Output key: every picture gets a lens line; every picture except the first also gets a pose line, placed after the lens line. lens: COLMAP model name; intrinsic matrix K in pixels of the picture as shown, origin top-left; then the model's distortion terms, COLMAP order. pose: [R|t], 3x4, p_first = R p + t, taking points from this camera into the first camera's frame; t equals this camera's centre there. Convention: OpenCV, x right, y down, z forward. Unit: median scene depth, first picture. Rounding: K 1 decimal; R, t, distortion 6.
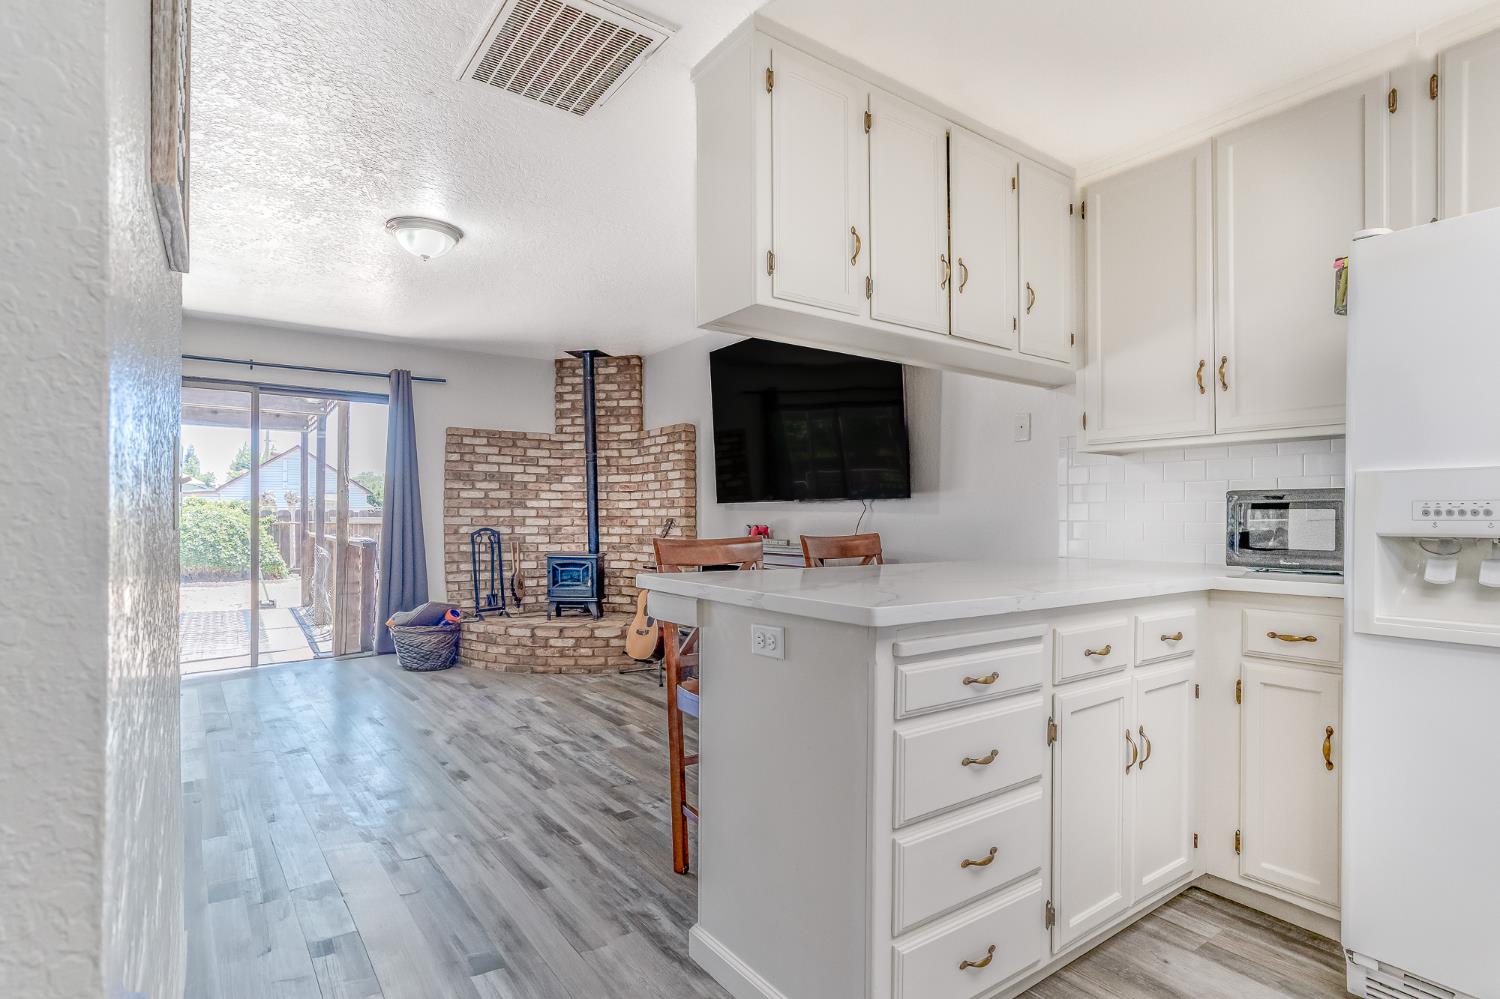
lens RADIAL K [[766.3, 0, 745.0], [0, 766.3, 517.5], [0, 0, 1]] dist [-0.024961, 0.019804]
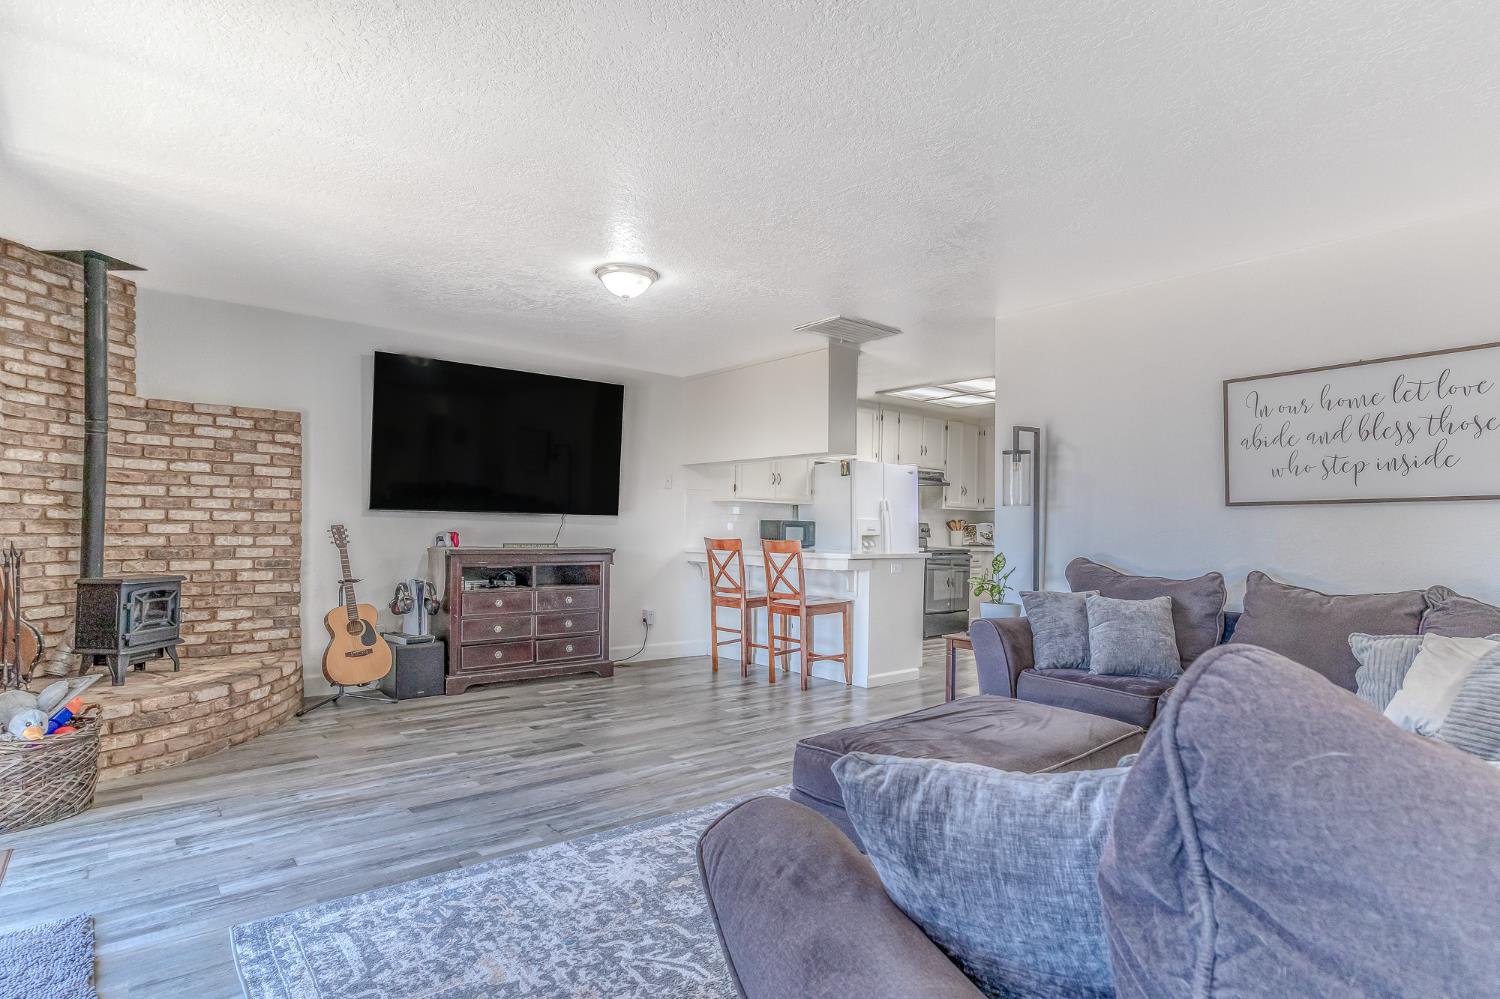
lens RADIAL K [[766.3, 0, 731.0], [0, 766.3, 527.6], [0, 0, 1]] dist [-0.024961, 0.019804]
pose [[-0.065301, 0.000228, 0.997866, -0.934433], [-0.011922, 0.999928, -0.001008, -0.000115], [-0.997794, -0.011962, -0.065294, 0.559291]]
